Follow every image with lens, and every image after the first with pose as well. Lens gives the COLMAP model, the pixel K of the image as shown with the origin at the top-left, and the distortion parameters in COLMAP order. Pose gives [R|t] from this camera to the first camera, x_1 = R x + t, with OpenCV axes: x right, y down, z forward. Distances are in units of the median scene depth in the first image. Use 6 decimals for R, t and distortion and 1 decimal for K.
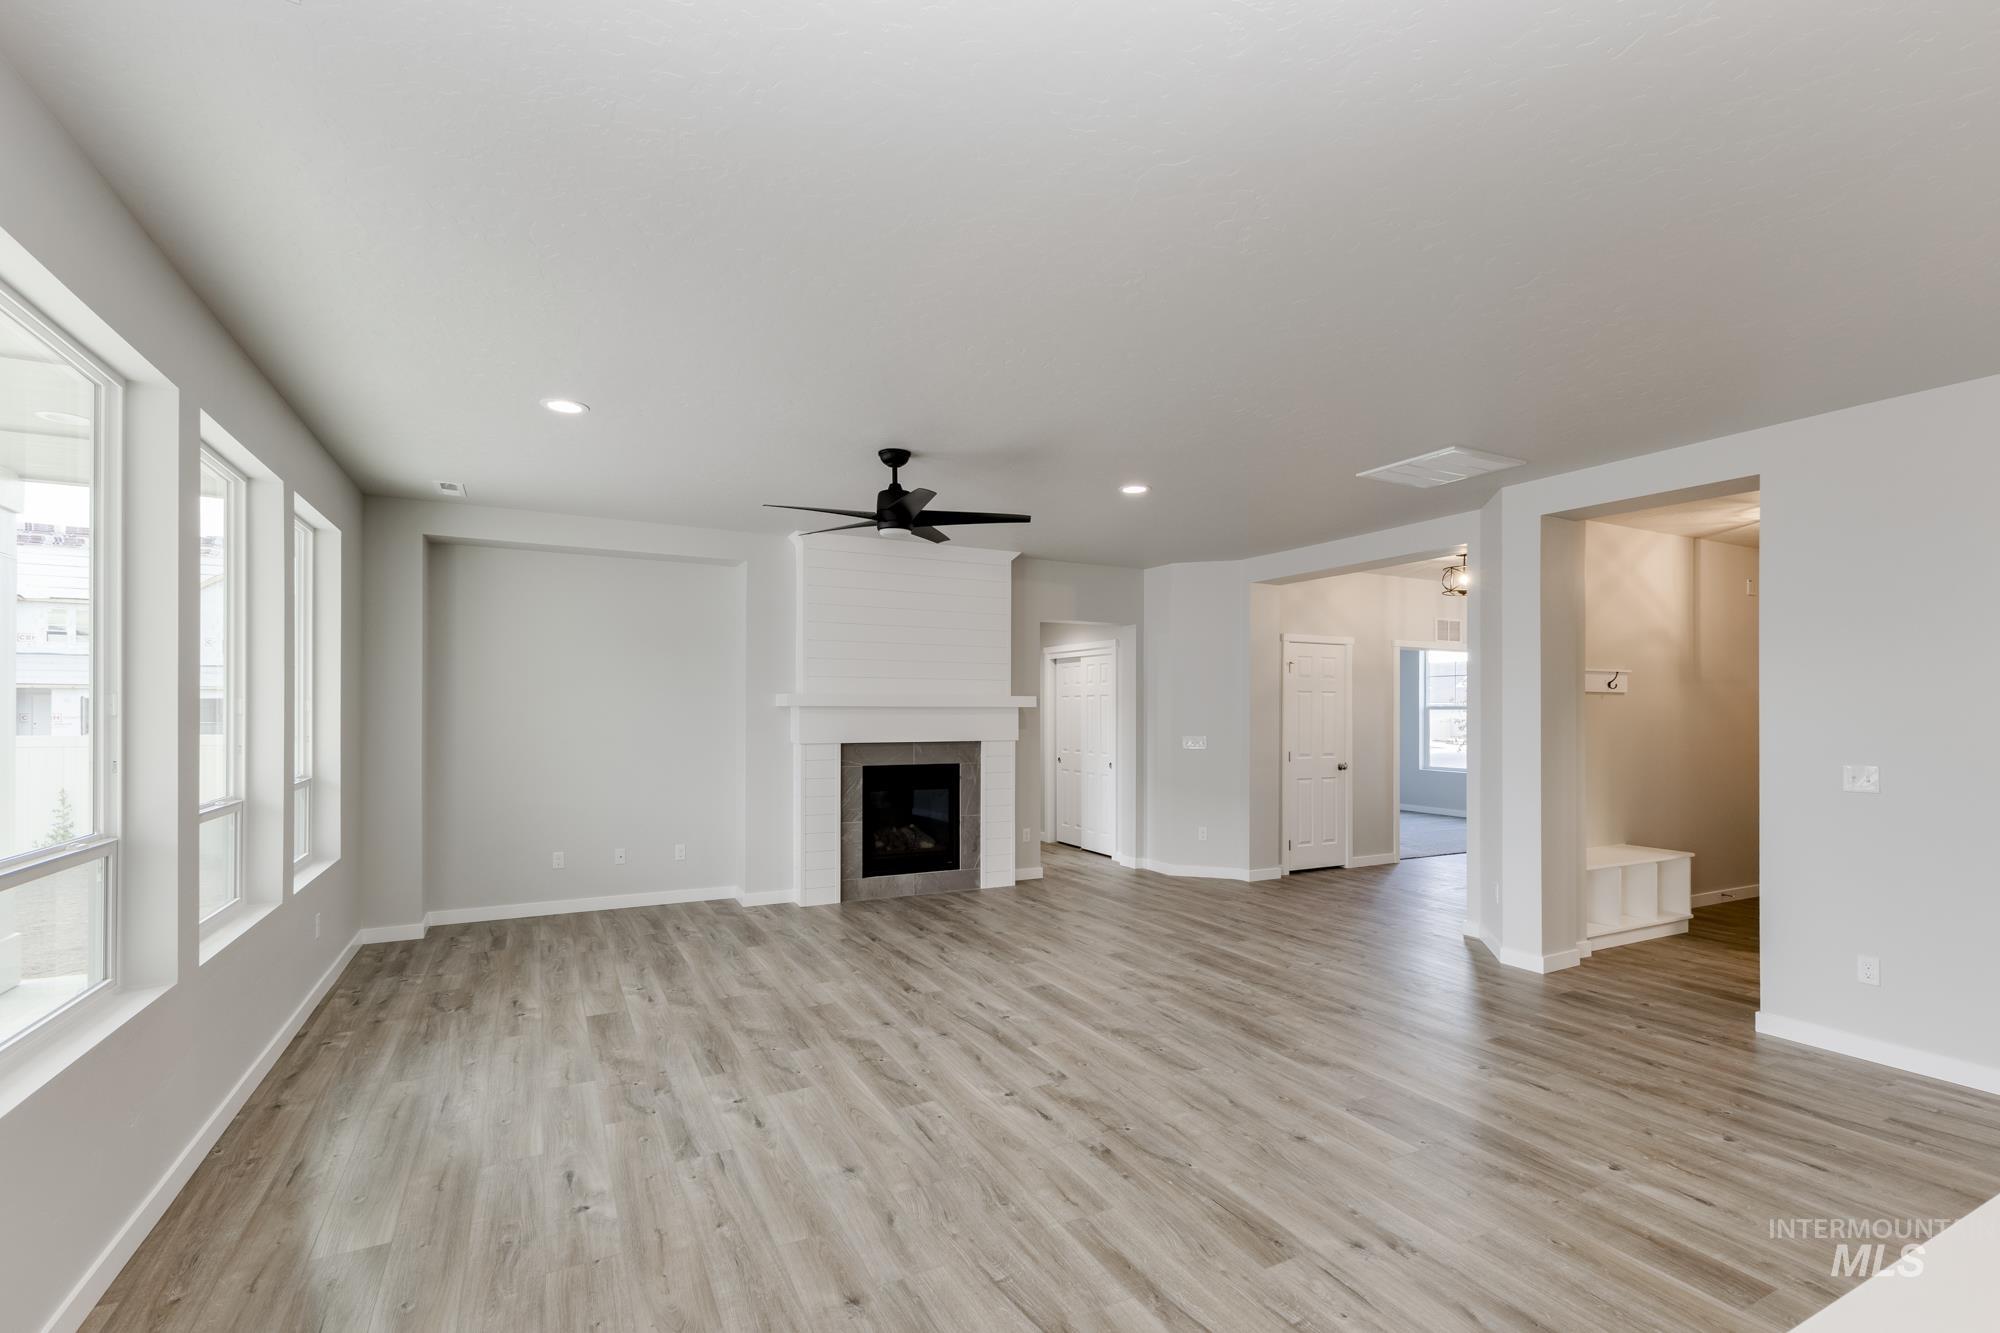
lens RADIAL K [[887.5, 0, 990.5], [0, 887.5, 710.9], [0, 0, 1]] dist [0.012043, 0.000284]
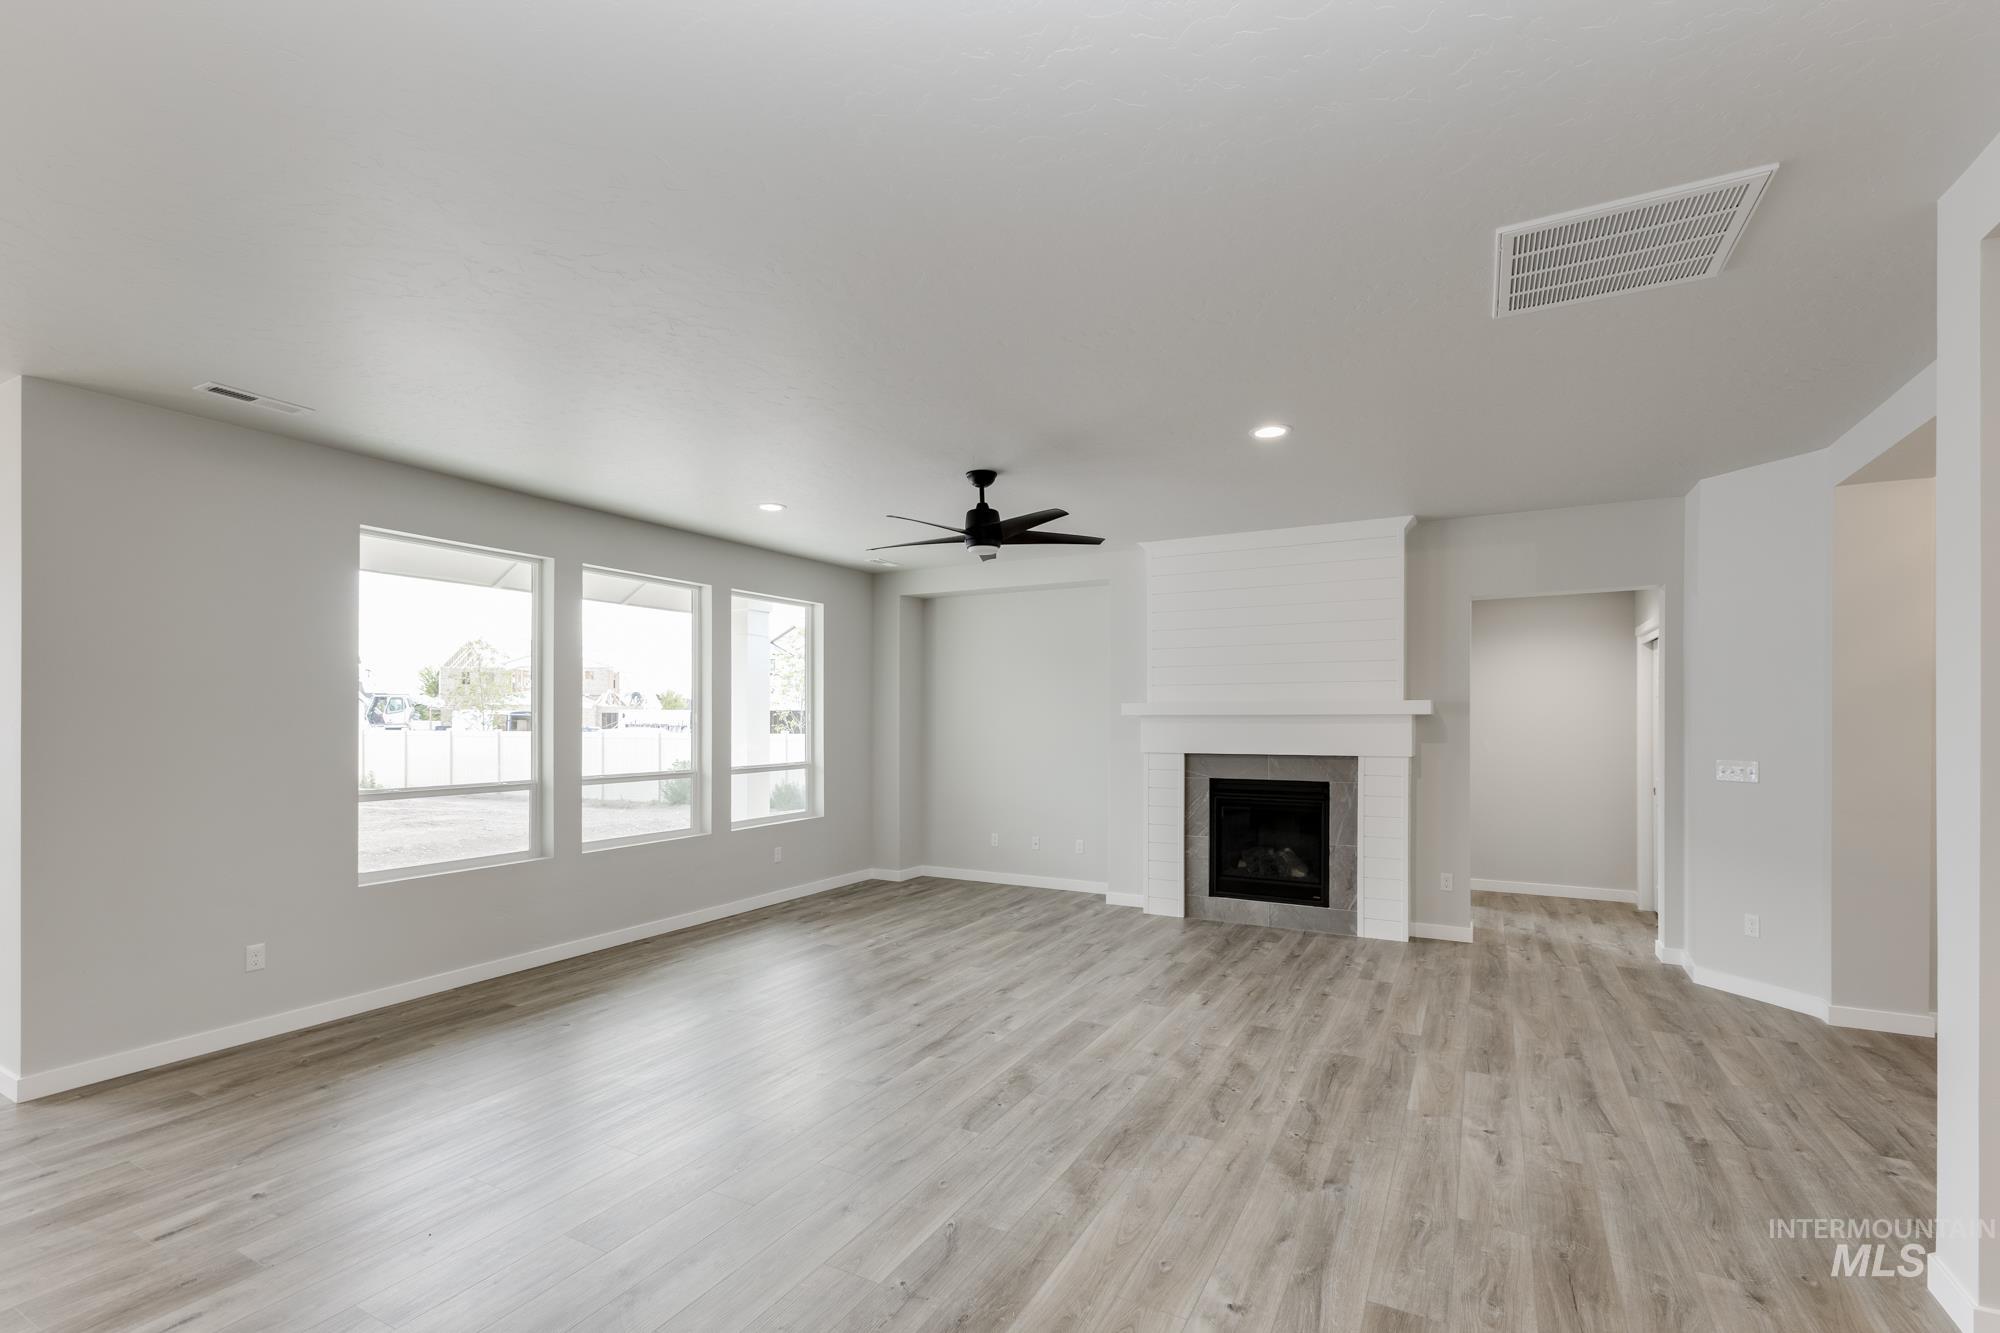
lens RADIAL K [[887.5, 0, 990.5], [0, 887.5, 710.9], [0, 0, 1]] dist [0.012043, 0.000284]
pose [[0.559227, -0.012188, -0.828925, 0.614441], [0.002599, 0.999913, -0.012950, 0.002738], [0.829010, 0.005088, 0.559210, 0.333648]]
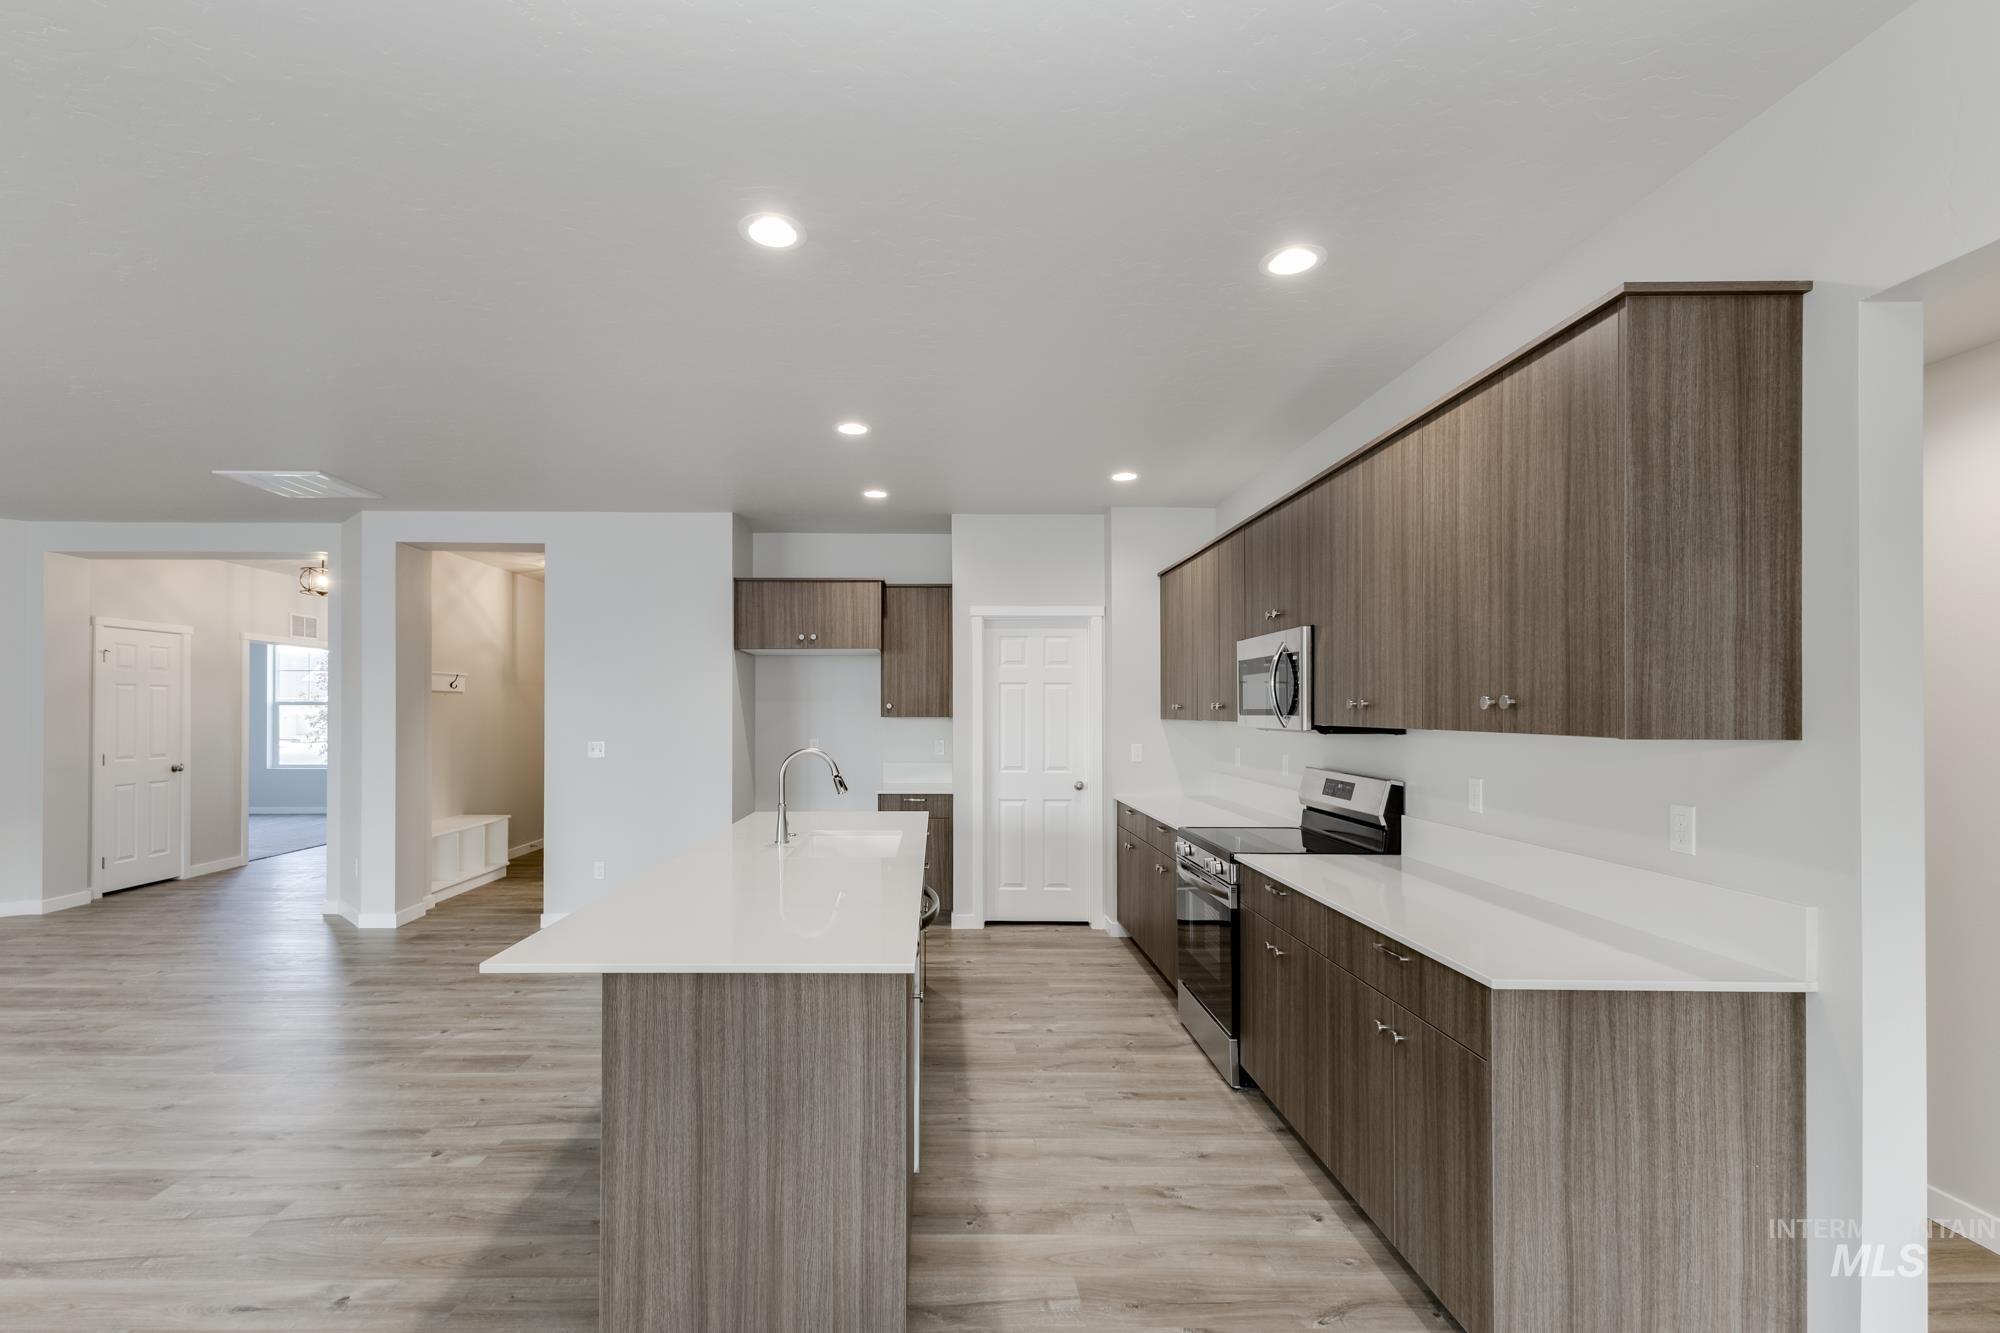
lens RADIAL K [[904.9, 0, 958.7], [0, 904.9, 699.0], [0, 0, 1]] dist [0.000954, -0.000762]
pose [[0.445337, 0.005858, 0.895344, -0.109138], [0.000790, 0.999976, -0.006936, -0.001111], [-0.895363, 0.003796, 0.445321, -0.178862]]
